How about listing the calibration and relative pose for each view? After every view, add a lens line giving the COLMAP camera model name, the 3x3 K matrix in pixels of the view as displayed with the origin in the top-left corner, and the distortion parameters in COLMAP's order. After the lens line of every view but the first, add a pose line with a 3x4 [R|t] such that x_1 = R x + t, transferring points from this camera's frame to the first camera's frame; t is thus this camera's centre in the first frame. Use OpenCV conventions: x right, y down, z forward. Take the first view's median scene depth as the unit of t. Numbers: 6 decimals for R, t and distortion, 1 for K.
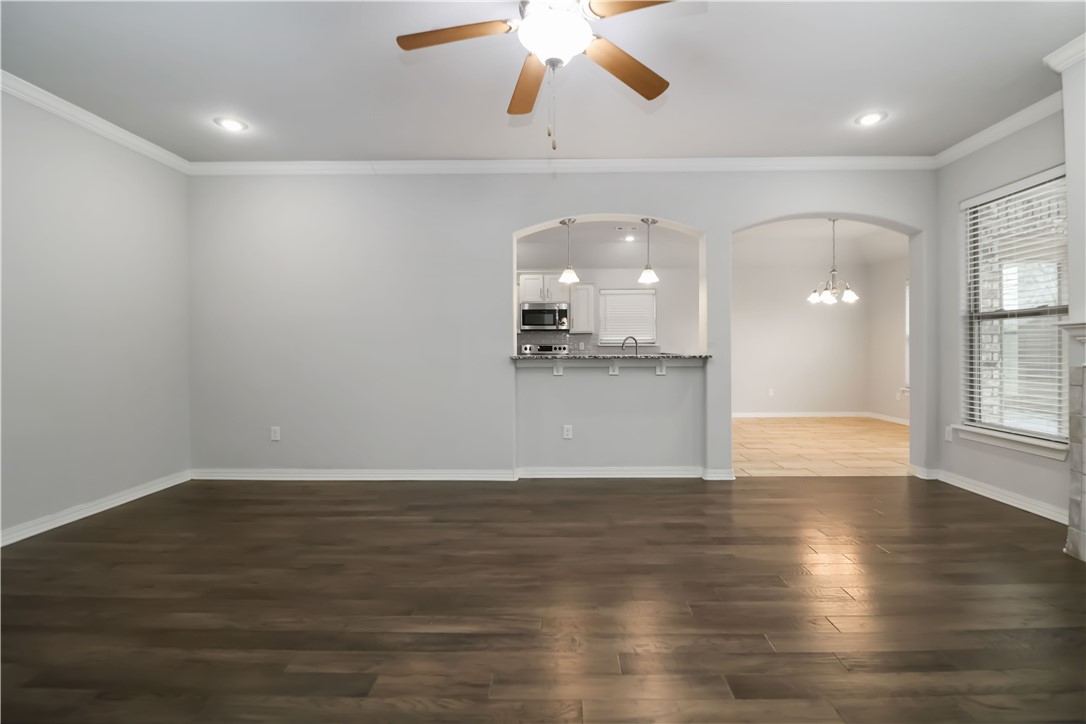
lens RADIAL K [[510.8, 0, 553.1], [0, 510.8, 351.3], [0, 0, 1]] dist [0.001782, -0.011763]
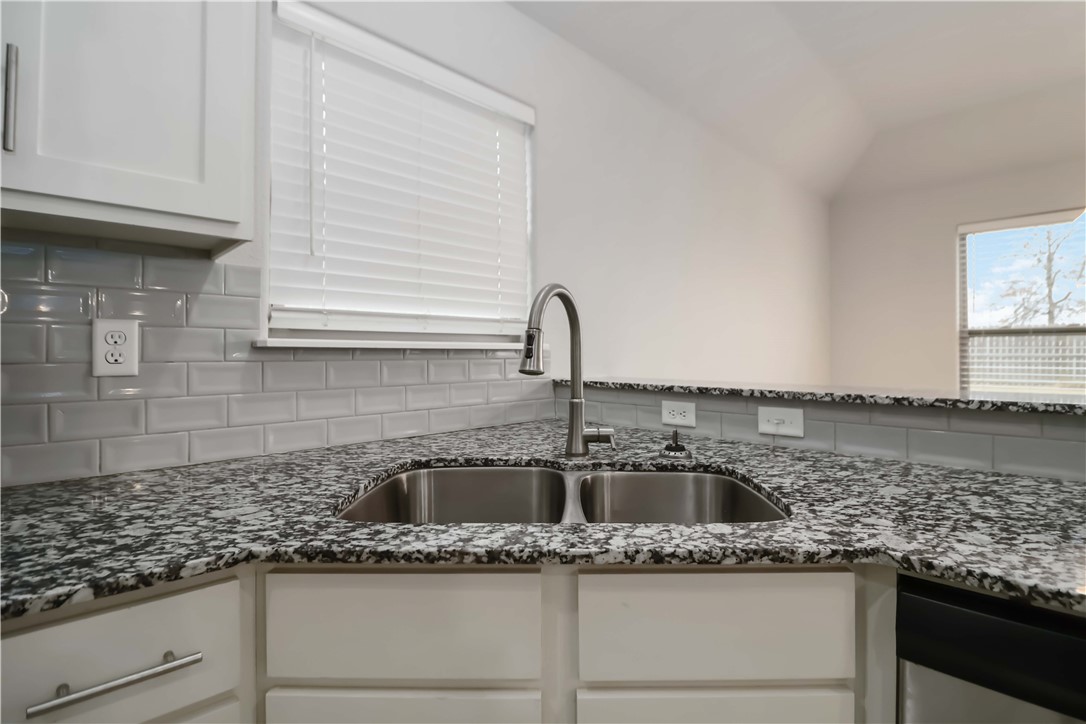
lens RADIAL K [[507.6, 0, 556.5], [0, 507.6, 342.9], [0, 0, 1]] dist [-0.021132, 0.000409]
pose [[0.689127, 0.013971, 0.724506, 0.071243], [0.000589, 0.999803, -0.019839, -0.015491], [-0.724640, 0.014098, 0.688983, 1.475378]]
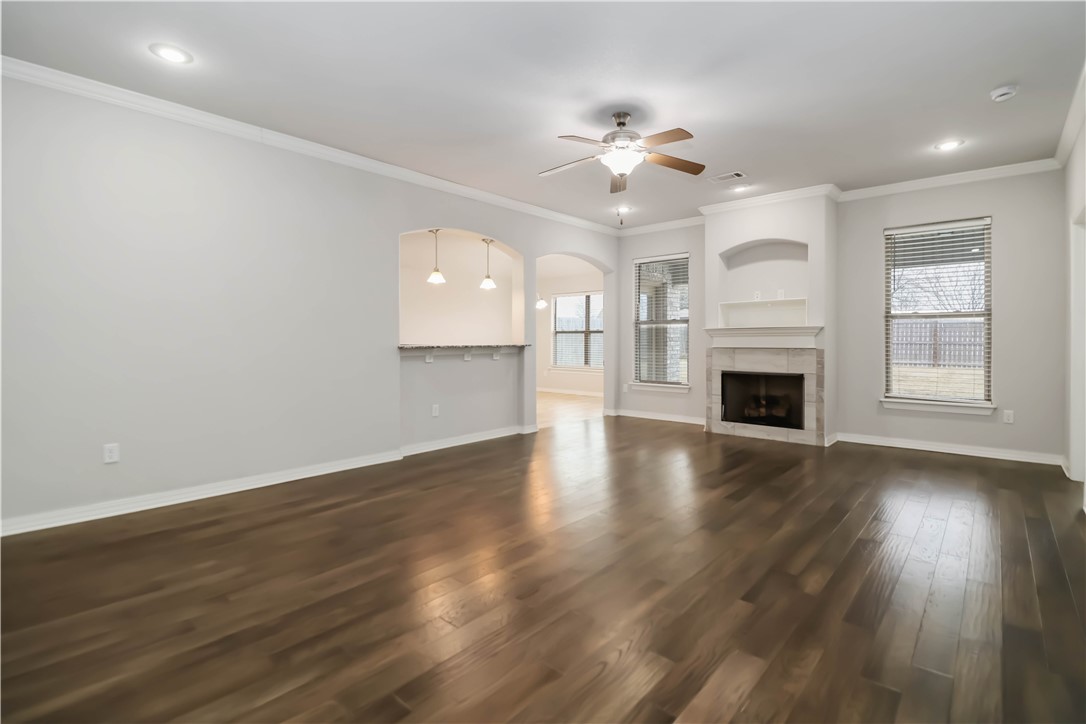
lens RADIAL K [[517.6, 0, 569.7], [0, 517.6, 345.4], [0, 0, 1]] dist [0.001009, 0.000084]
pose [[0.626849, -0.004627, 0.779127, -0.705000], [0.002732, 0.999989, 0.003741, 0.005159], [-0.779136, -0.000217, 0.626855, 0.017738]]
